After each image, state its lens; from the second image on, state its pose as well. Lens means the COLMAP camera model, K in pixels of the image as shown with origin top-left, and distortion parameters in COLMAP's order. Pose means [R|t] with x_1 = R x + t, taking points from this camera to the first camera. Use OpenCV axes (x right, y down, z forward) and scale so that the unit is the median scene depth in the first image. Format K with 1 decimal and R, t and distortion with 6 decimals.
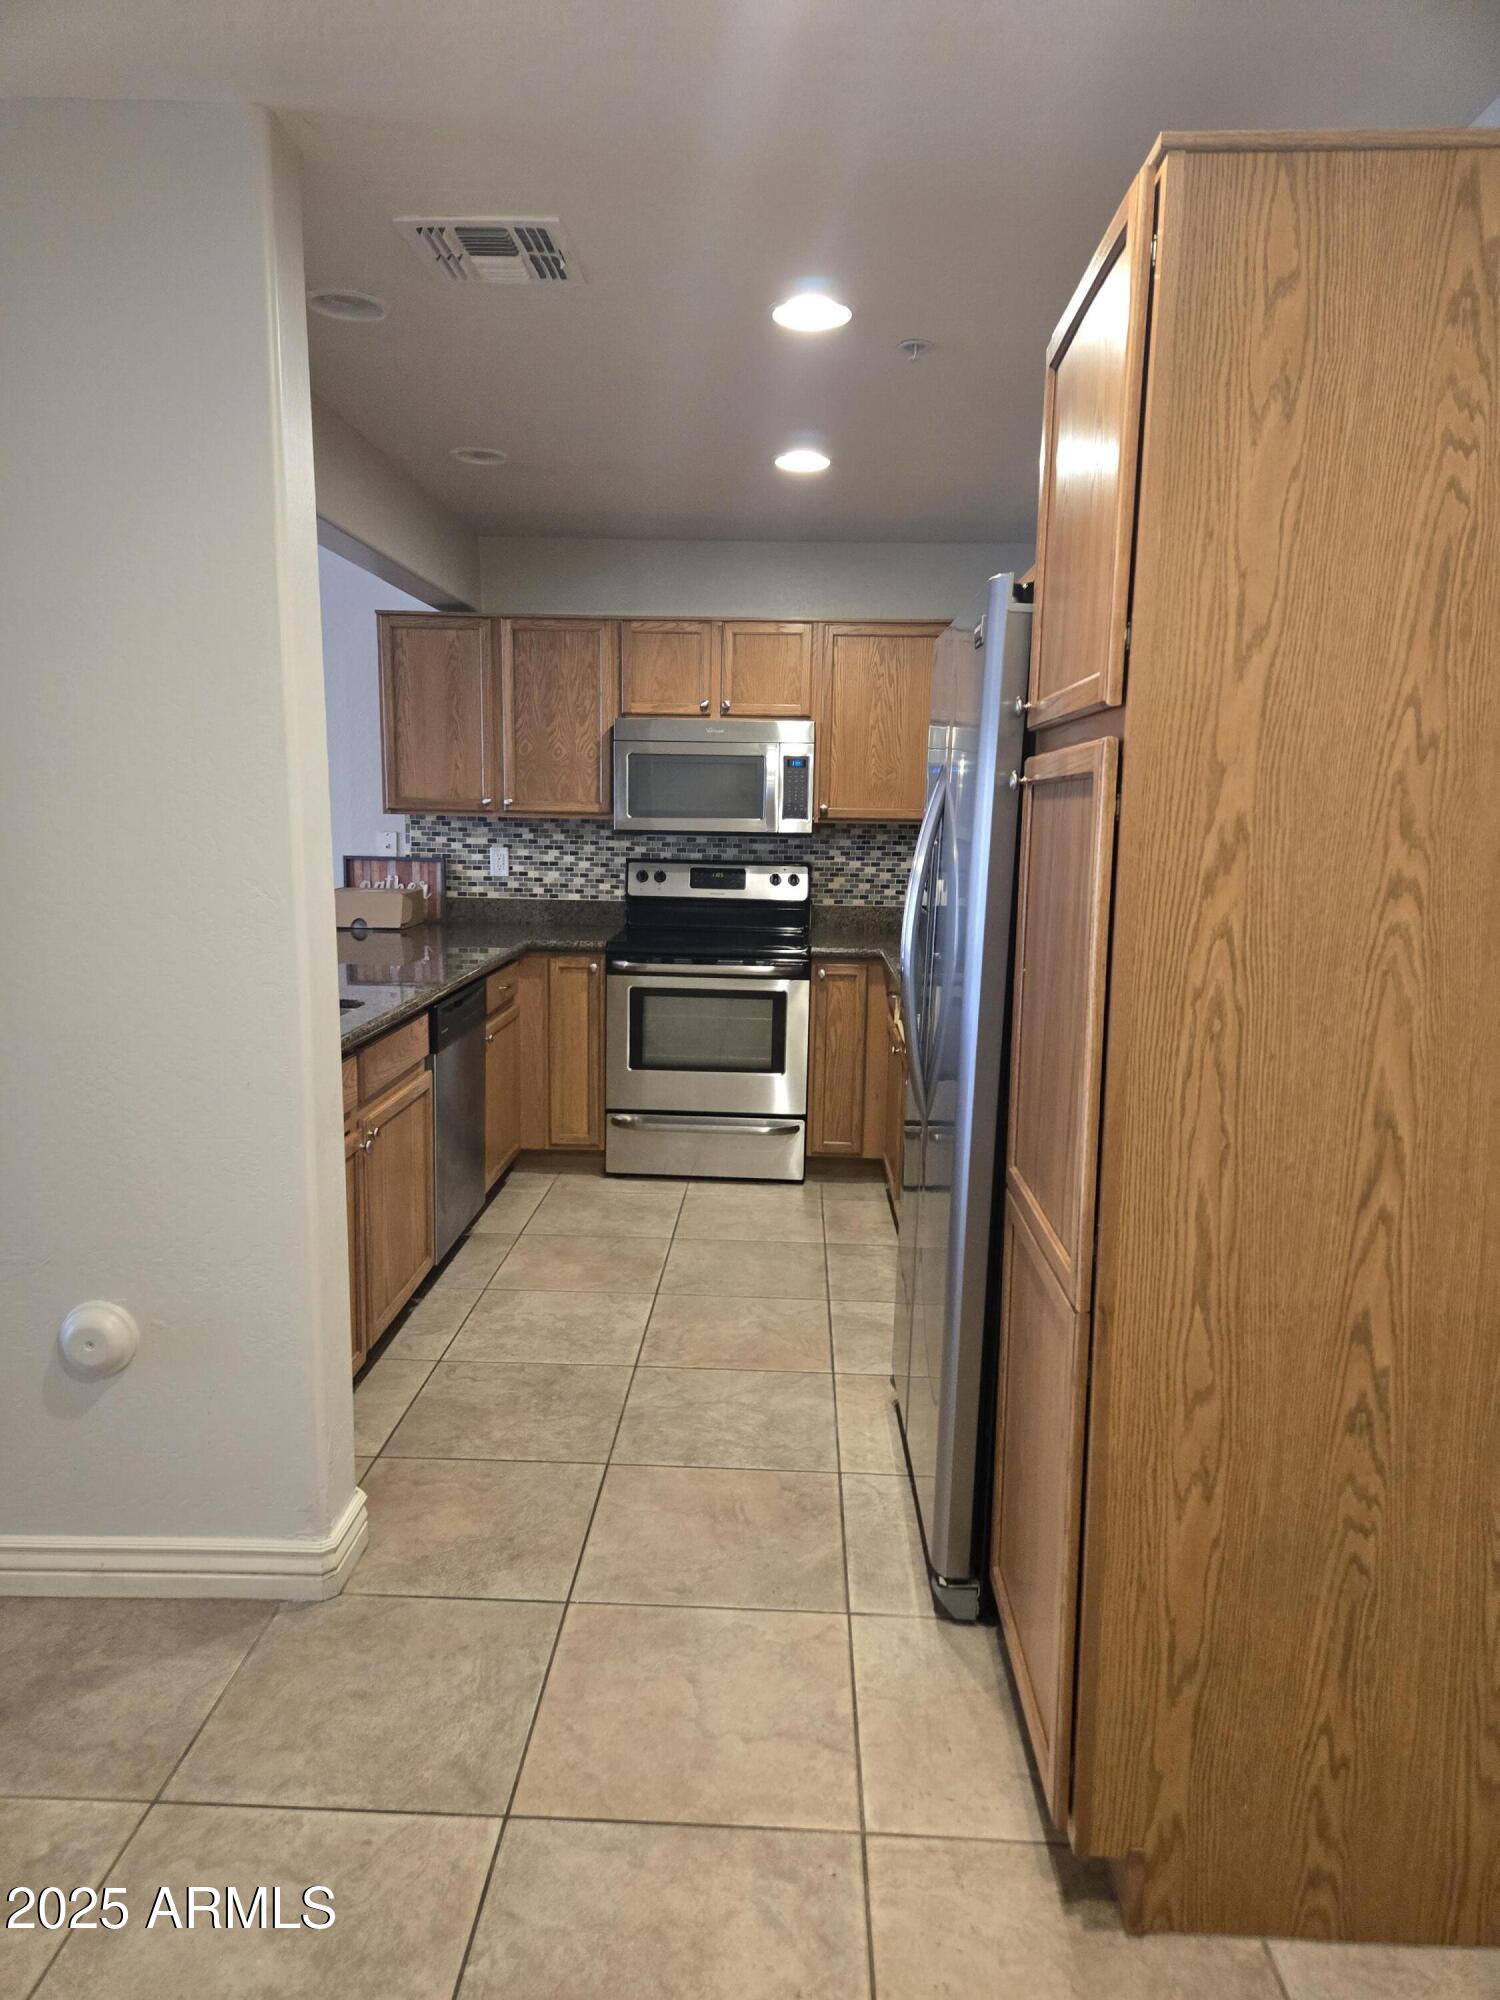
lens RADIAL K [[1344.2, 0, 748.6], [0, 1344.2, 1011.6], [0, 0, 1]] dist [0.062836, -0.048137]
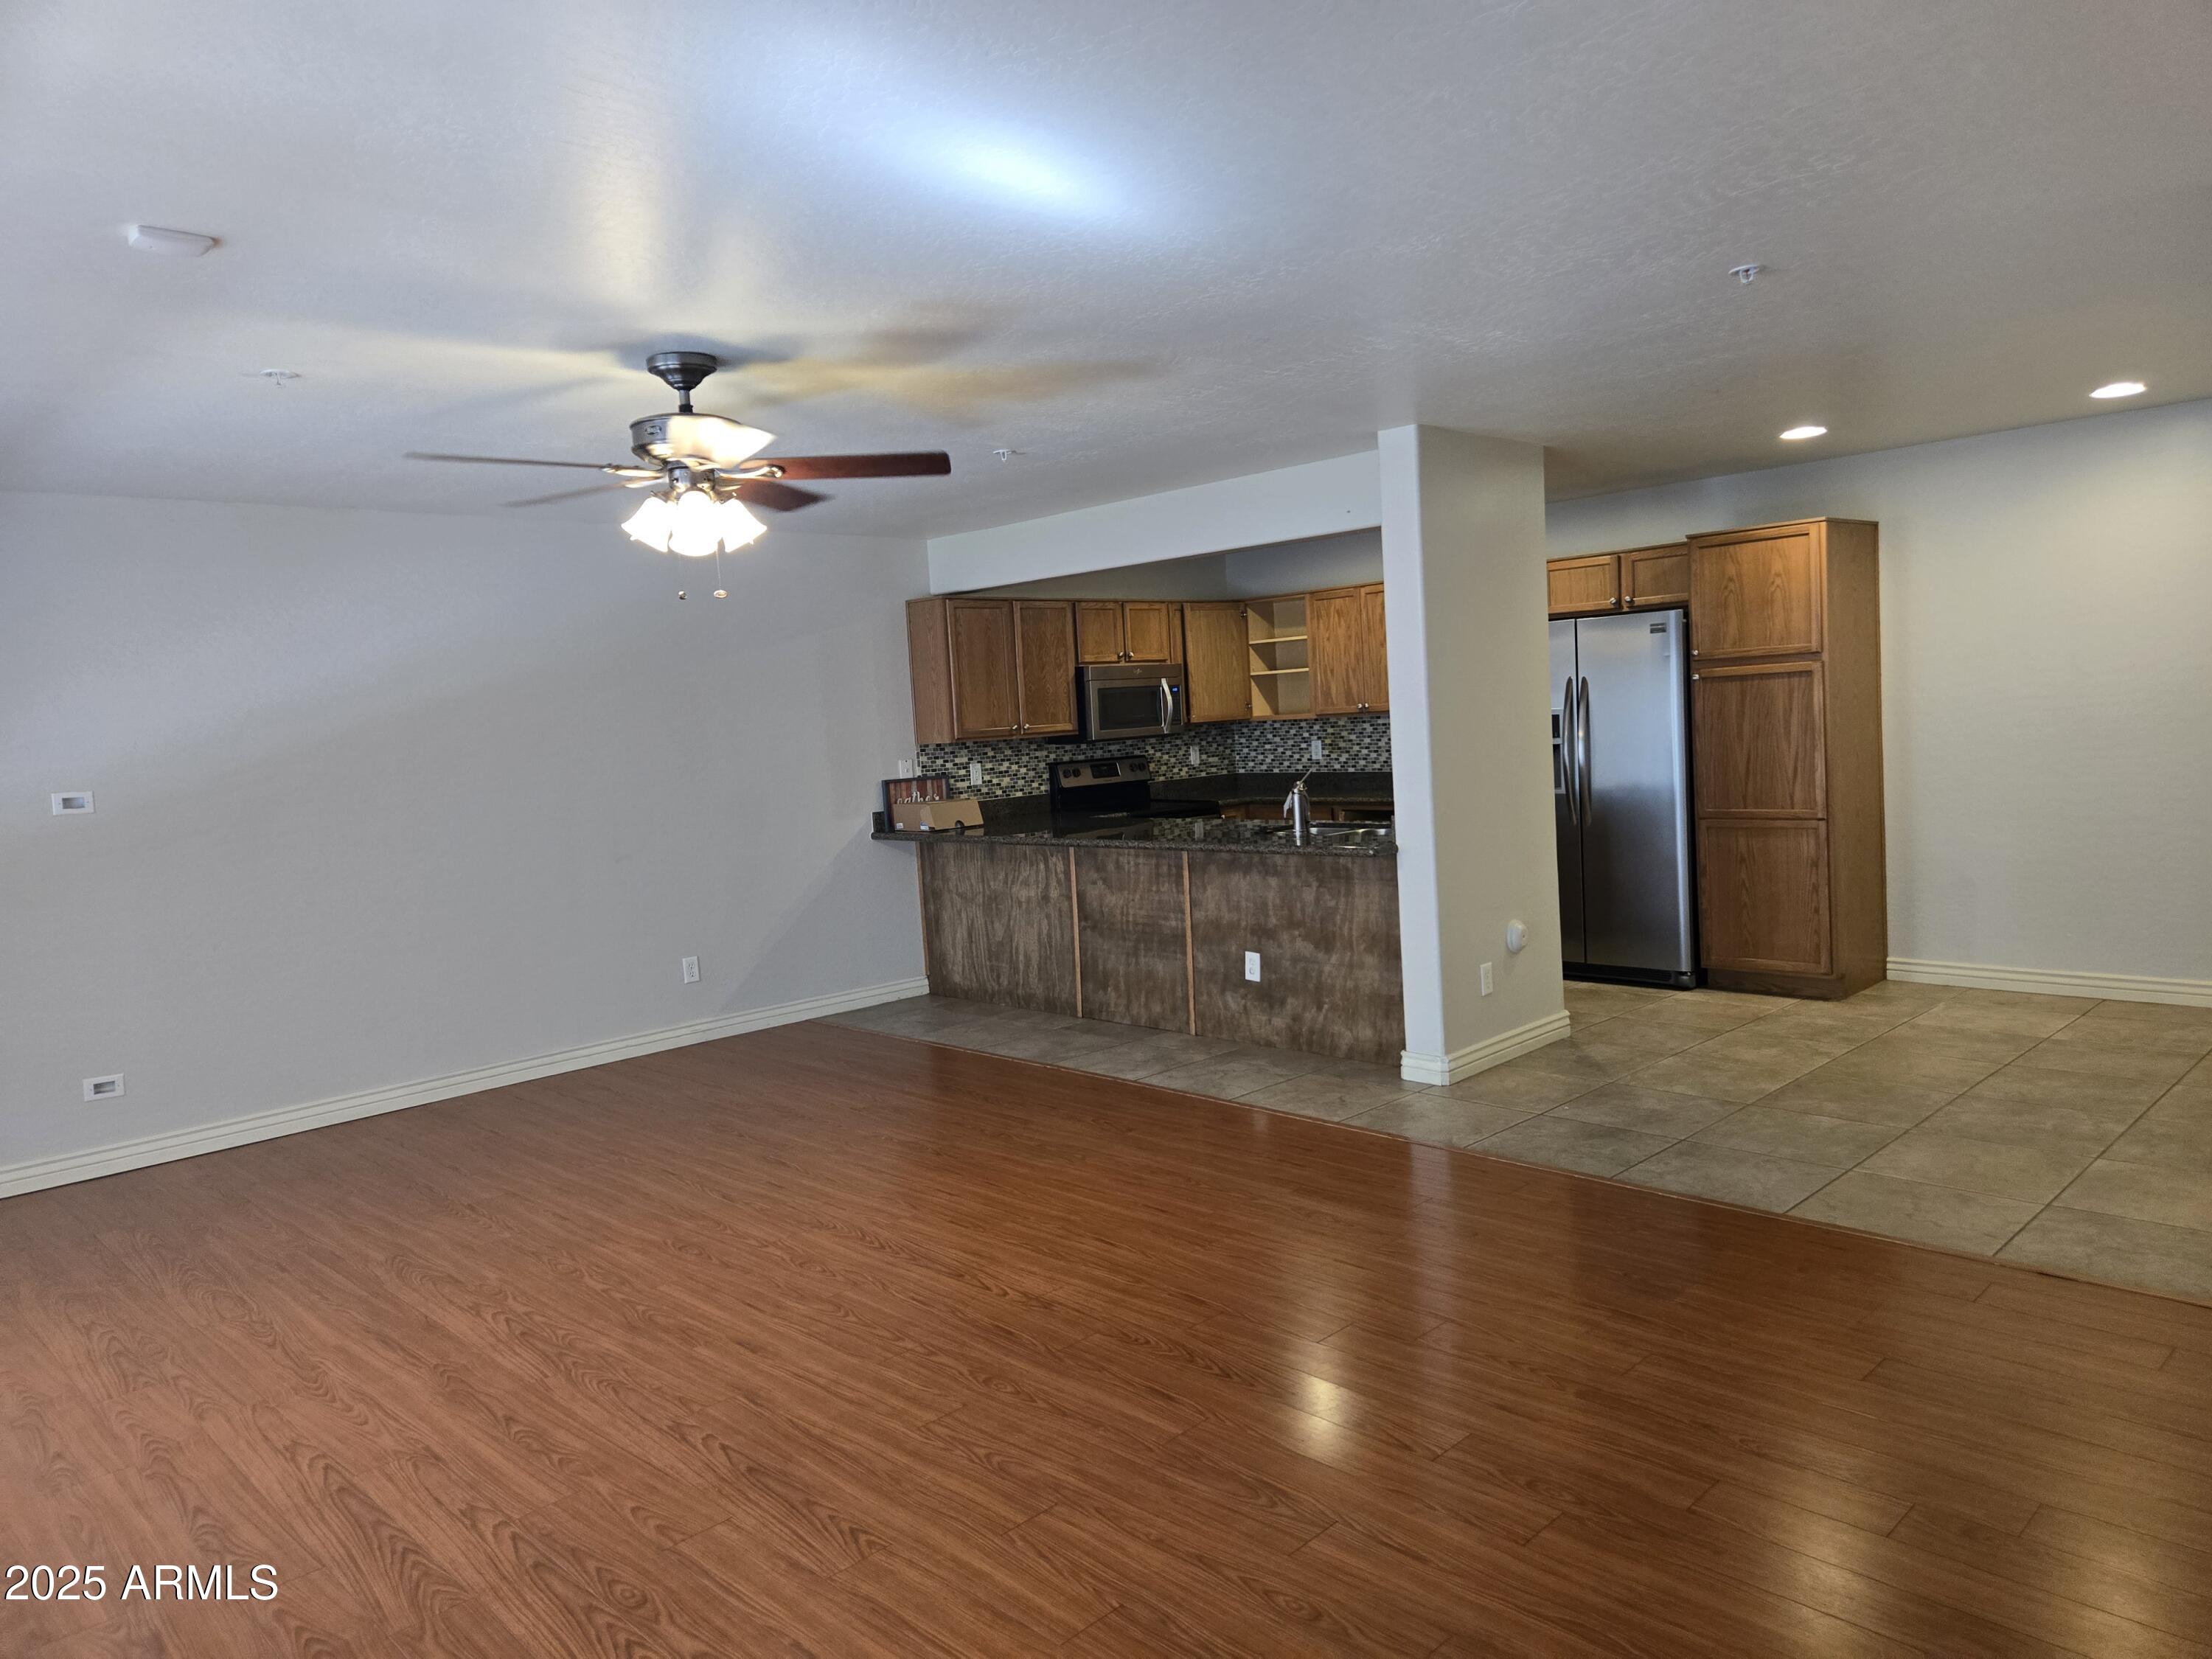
lens RADIAL K [[1486.7, 0, 1140.2], [0, 1486.7, 835.9], [0, 0, 1]] dist [0.062836, -0.048137]
pose [[0.675035, -0.121464, 0.727718, -1.163757], [0.181919, 0.983303, -0.004626, -0.014006], [-0.715005, 0.135508, 0.685861, -0.127175]]
